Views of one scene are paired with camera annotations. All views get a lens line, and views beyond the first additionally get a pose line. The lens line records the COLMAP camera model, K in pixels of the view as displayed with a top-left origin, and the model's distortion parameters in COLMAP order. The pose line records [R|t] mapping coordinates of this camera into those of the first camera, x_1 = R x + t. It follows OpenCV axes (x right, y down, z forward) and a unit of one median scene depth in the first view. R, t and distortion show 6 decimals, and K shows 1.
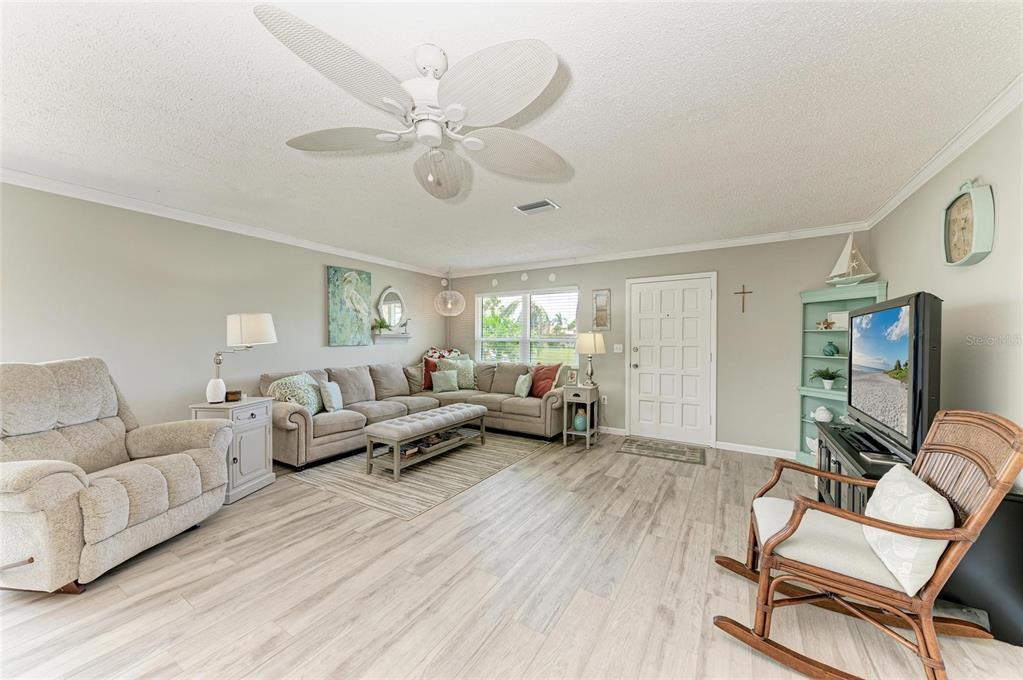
lens RADIAL K [[361.2, 0, 507.6], [0, 361.2, 343.0], [0, 0, 1]] dist [0.000771, 0.000023]
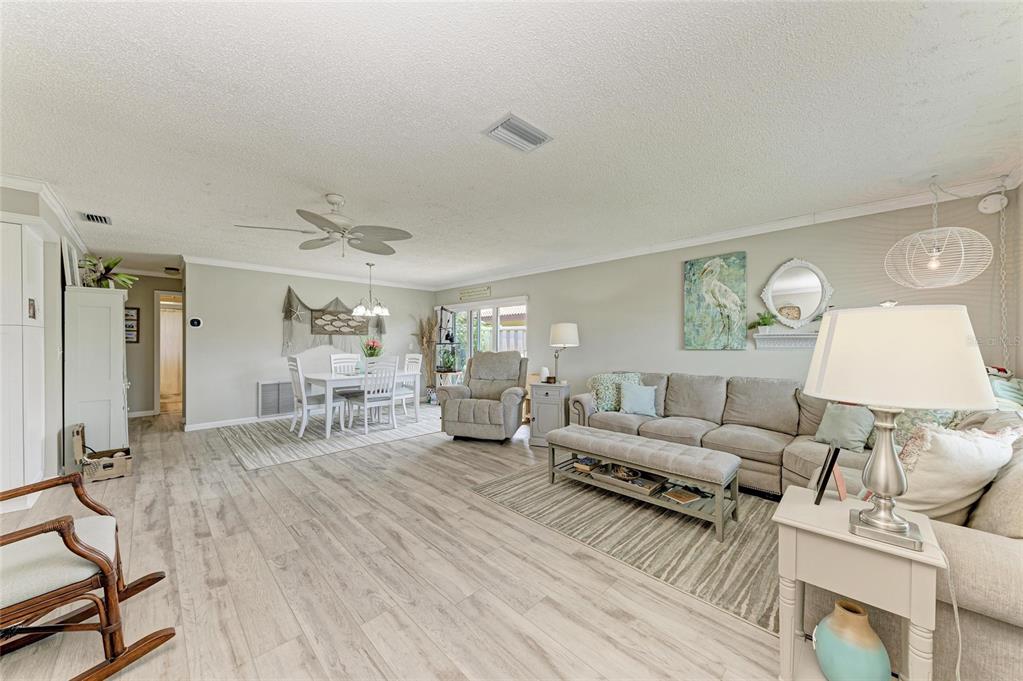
lens RADIAL K [[358.4, 0, 514.5], [0, 358.4, 344.3], [0, 0, 1]] dist [0.000417, -0.000051]
pose [[-0.215053, 0.004739, -0.976591, 0.604838], [-0.010510, 0.999919, 0.007167, -0.006971], [0.976546, 0.011805, -0.214985, 0.972745]]
